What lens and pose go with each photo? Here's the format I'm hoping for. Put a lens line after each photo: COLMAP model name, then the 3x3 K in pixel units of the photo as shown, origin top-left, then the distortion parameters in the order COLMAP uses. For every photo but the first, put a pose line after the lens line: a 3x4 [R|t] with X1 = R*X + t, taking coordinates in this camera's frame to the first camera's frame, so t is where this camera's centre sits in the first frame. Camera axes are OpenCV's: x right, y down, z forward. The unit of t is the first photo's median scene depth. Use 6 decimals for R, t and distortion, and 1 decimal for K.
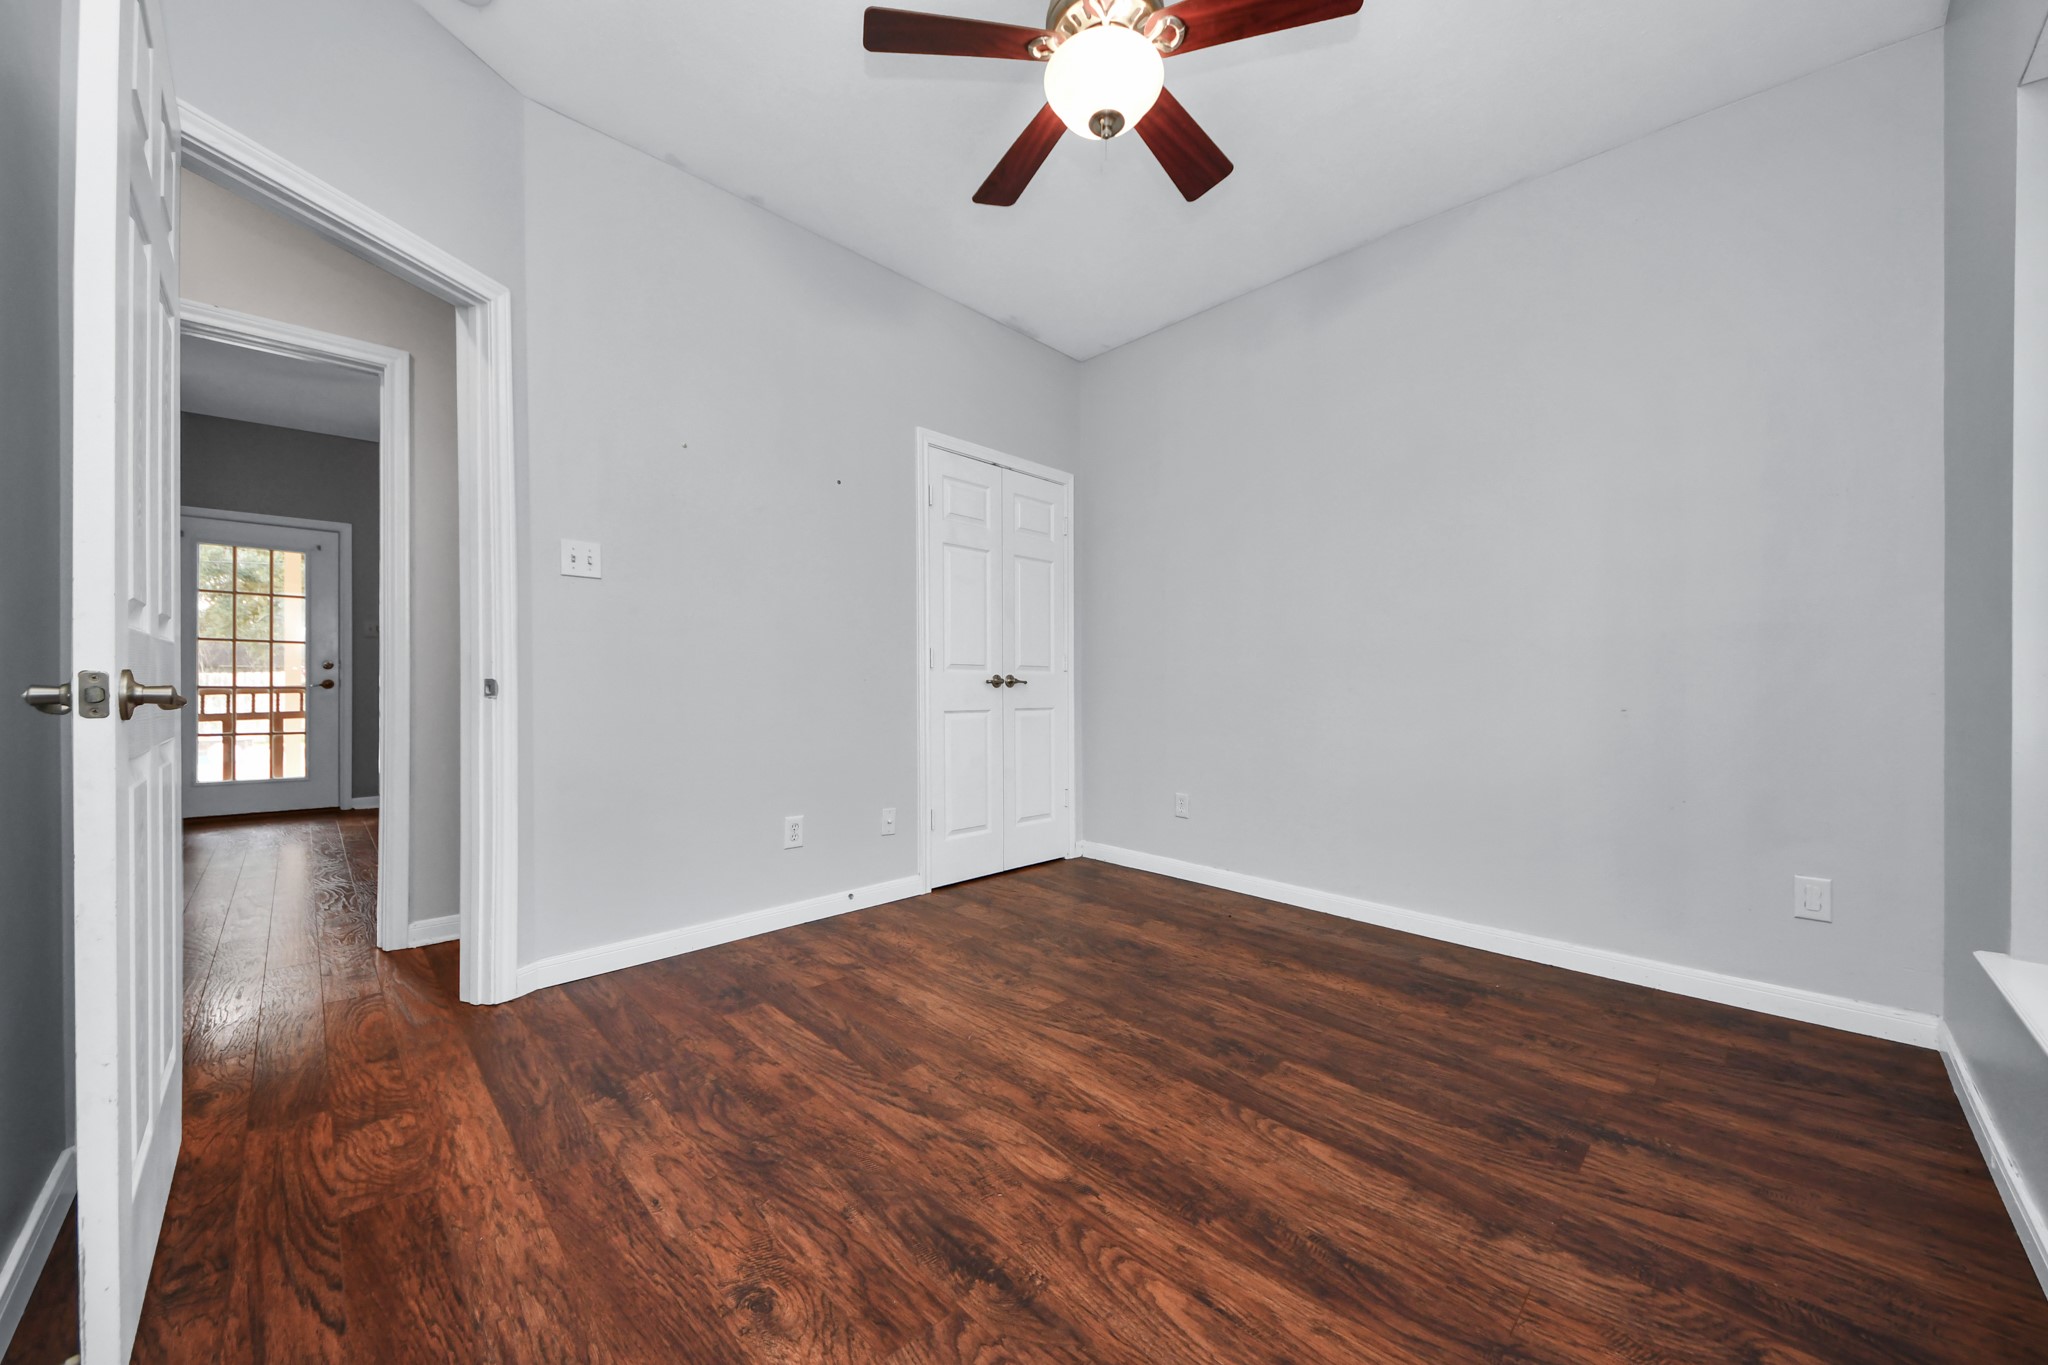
lens RADIAL K [[730.7, 0, 1075.9], [0, 730.7, 675.4], [0, 0, 1]] dist [0.018305, -0.012776]
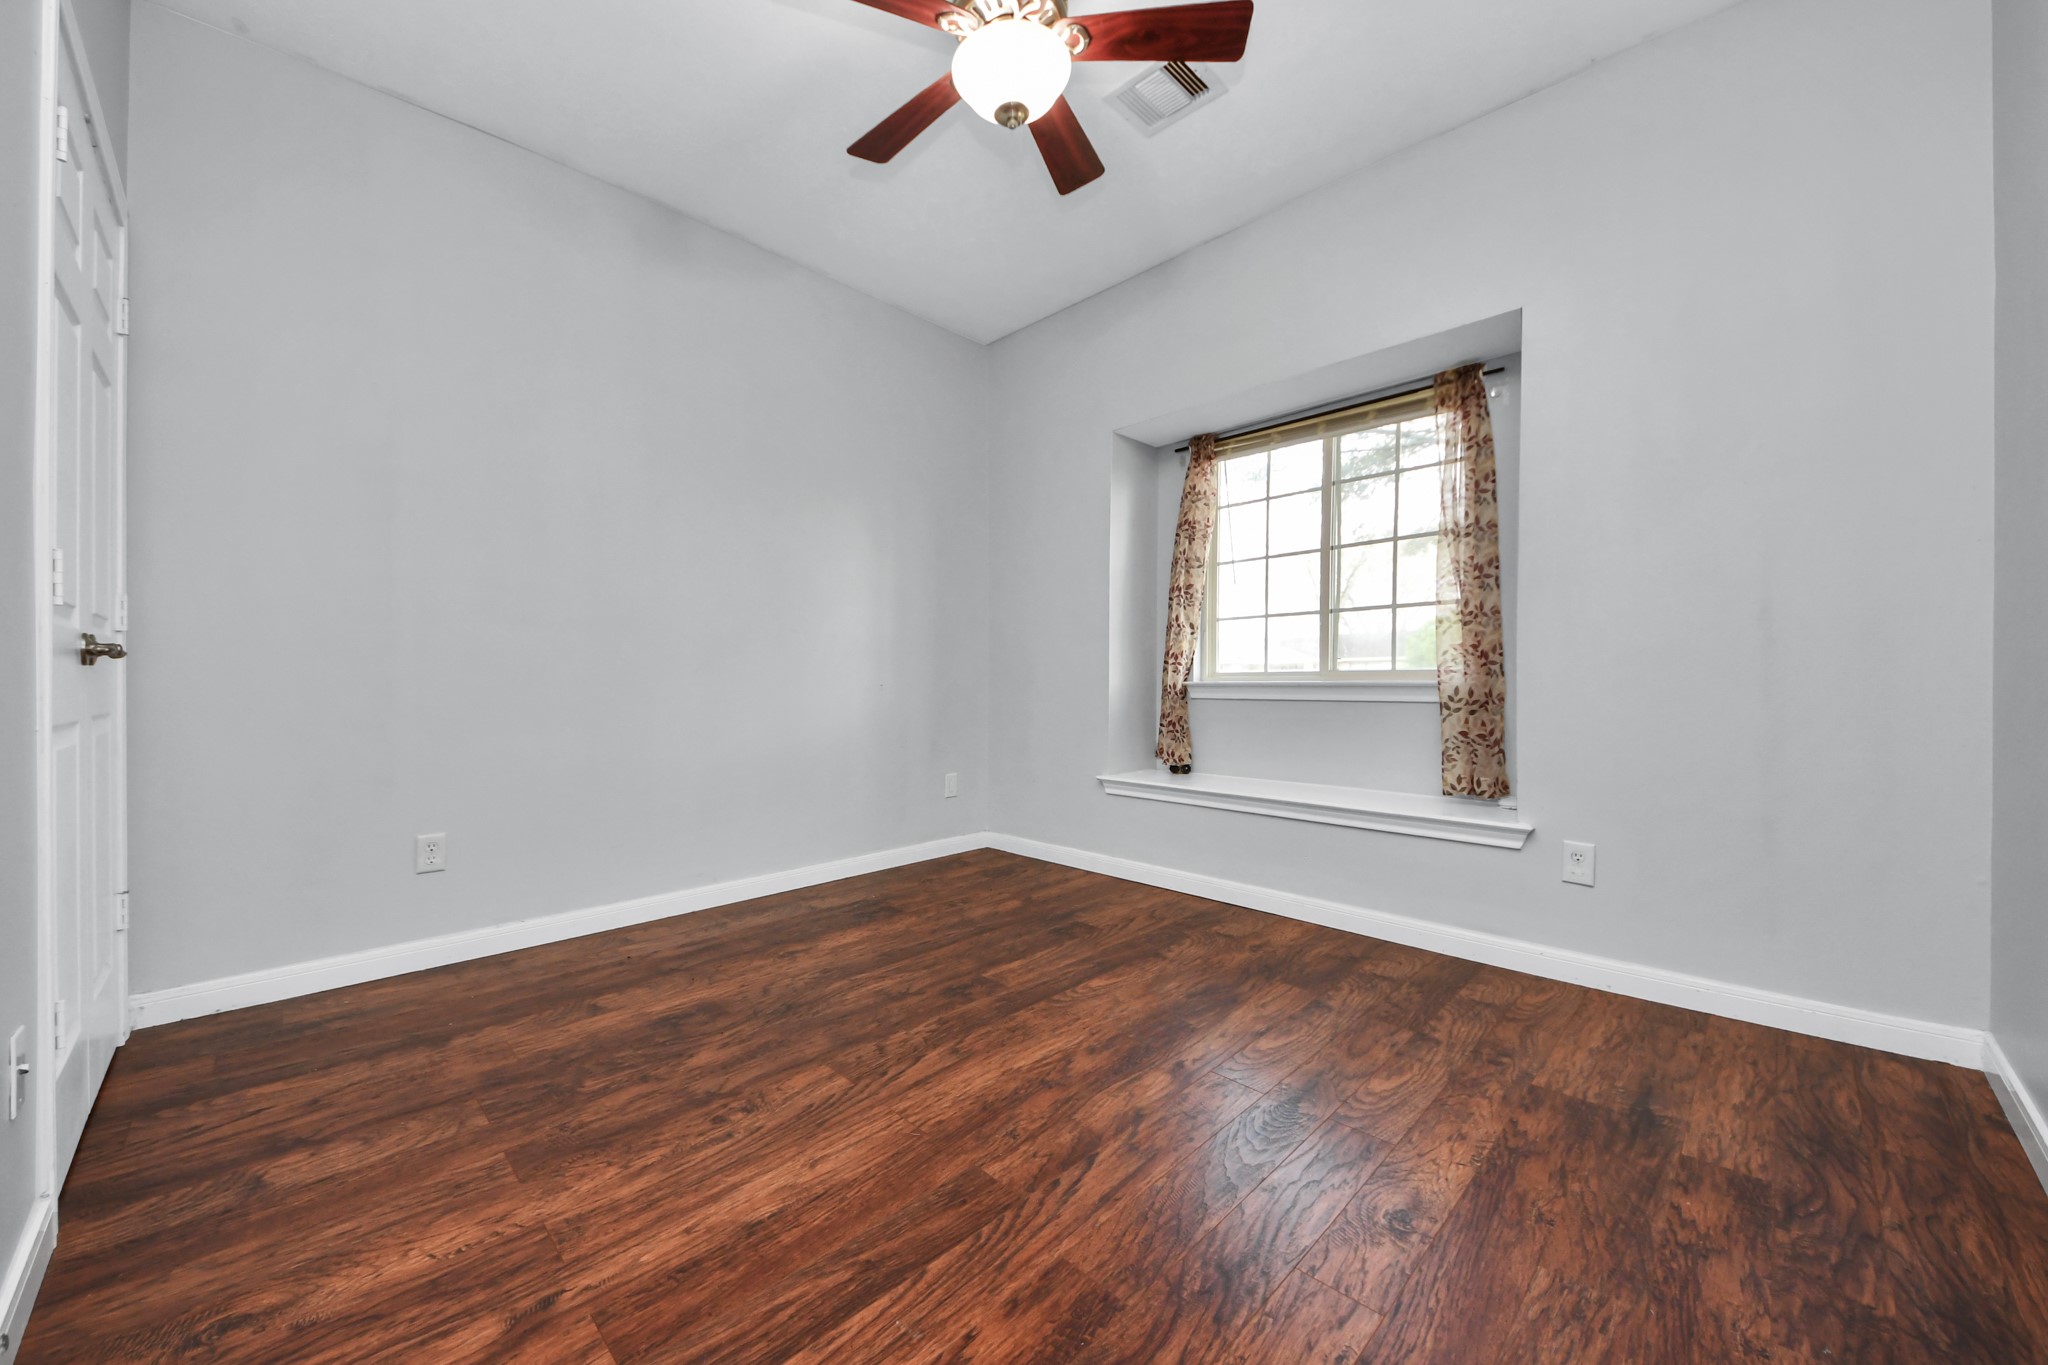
lens RADIAL K [[769.6, 0, 988.1], [0, 769.6, 701.3], [0, 0, 1]] dist [0.045359, -0.034088]
pose [[0.044490, -0.043849, 0.998047, -0.858308], [-0.008700, 0.998981, 0.044278, 0.024257], [-0.998972, -0.010652, 0.044063, 0.854322]]
